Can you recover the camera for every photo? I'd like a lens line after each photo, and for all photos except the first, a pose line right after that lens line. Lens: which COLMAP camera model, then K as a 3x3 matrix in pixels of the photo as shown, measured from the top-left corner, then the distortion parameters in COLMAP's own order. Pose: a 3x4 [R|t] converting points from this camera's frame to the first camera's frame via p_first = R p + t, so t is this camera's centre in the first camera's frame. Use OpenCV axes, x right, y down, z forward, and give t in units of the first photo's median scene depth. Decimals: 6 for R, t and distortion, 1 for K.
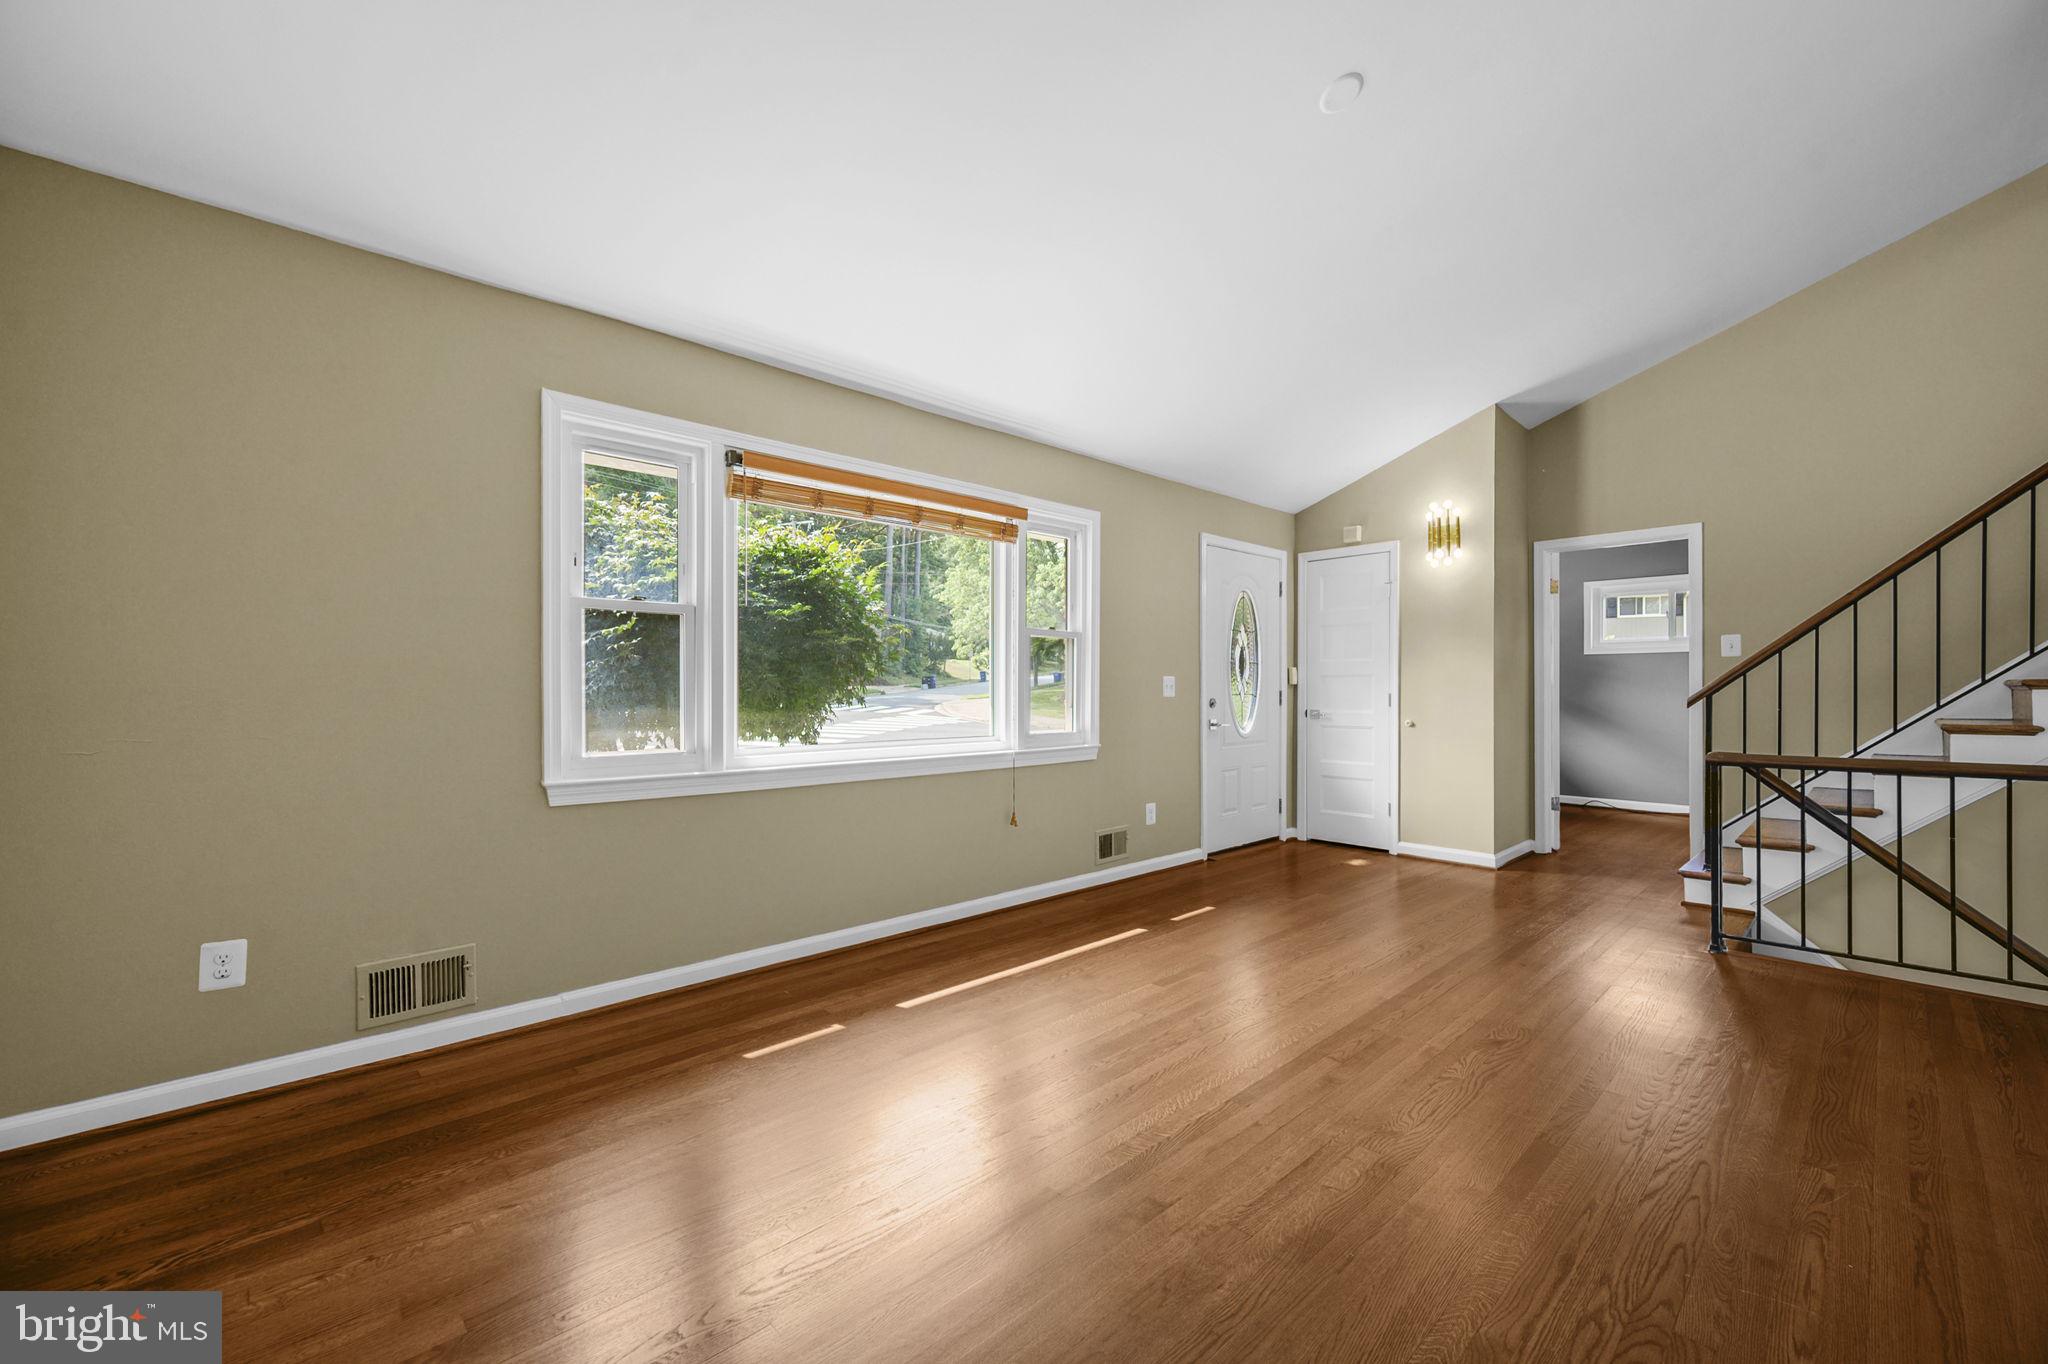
lens RADIAL K [[801.1, 0, 1027.8], [0, 801.1, 685.6], [0, 0, 1]] dist [0.003654, -0.000679]
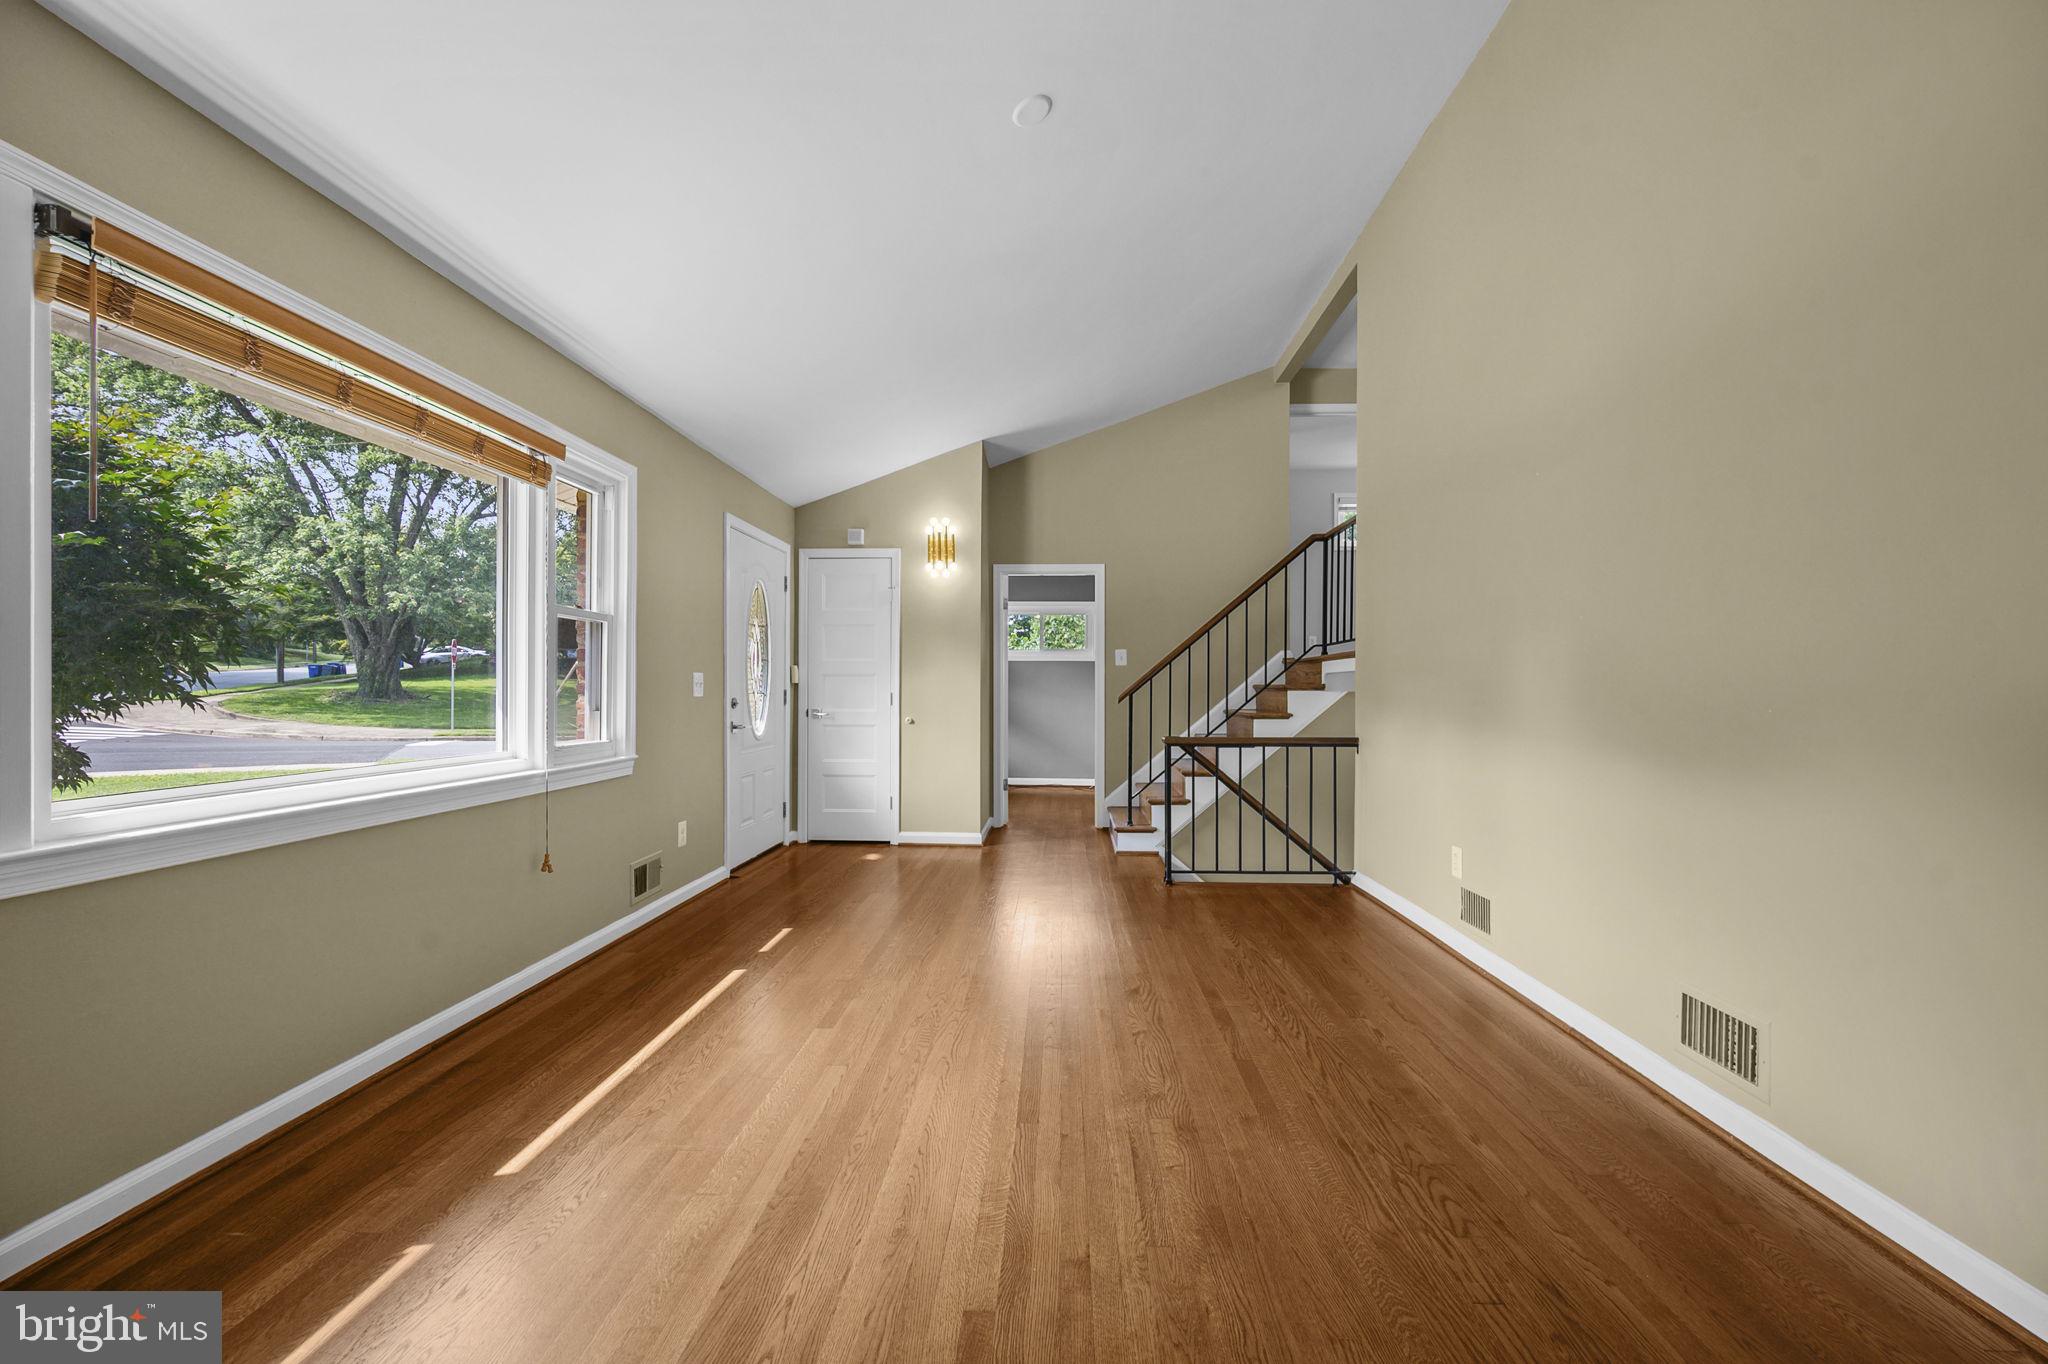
lens RADIAL K [[801.1, 0, 1020.1], [0, 801.1, 691.3], [0, 0, 1]] dist [0.003654, -0.000679]
pose [[0.725551, 0.001557, 0.688167, -0.173022], [-0.007449, 0.999957, 0.005591, 0.000859], [-0.688128, -0.009183, 0.725531, 0.137099]]
